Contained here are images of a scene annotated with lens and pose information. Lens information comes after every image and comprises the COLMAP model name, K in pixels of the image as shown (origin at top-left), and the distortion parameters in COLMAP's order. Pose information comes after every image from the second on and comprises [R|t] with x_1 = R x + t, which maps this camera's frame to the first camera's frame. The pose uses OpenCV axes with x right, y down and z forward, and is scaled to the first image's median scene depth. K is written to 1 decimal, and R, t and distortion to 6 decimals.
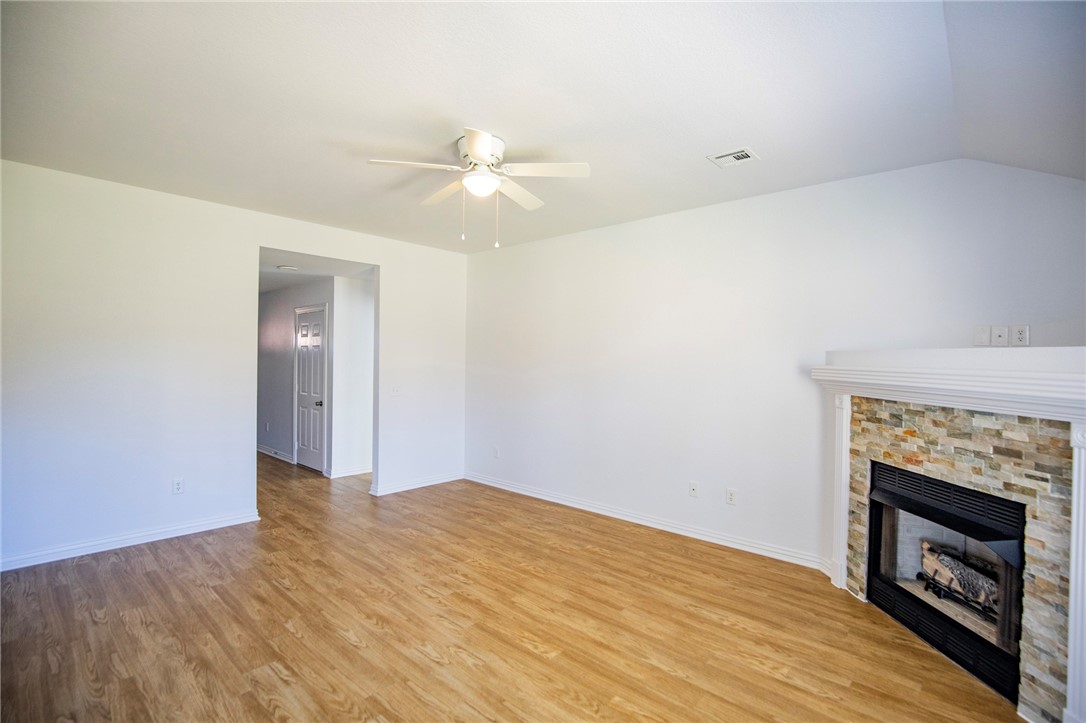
lens RADIAL K [[510.9, 0, 554.9], [0, 510.9, 360.9], [0, 0, 1]] dist [-0.019003, 0.000542]
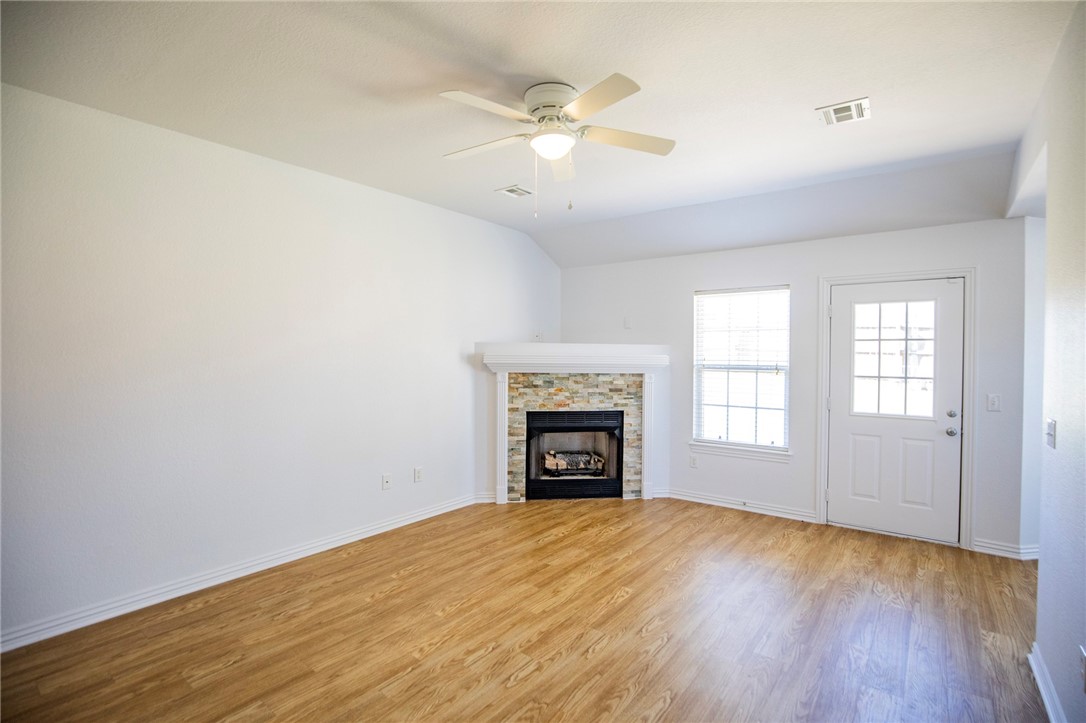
lens RADIAL K [[510.9, 0, 554.9], [0, 510.9, 360.9], [0, 0, 1]] dist [-0.019003, 0.000542]
pose [[-0.083254, -0.025273, 0.996208, -1.051252], [-0.003871, 0.999679, 0.025038, -0.005671], [-0.996521, -0.001771, -0.083325, 1.118133]]
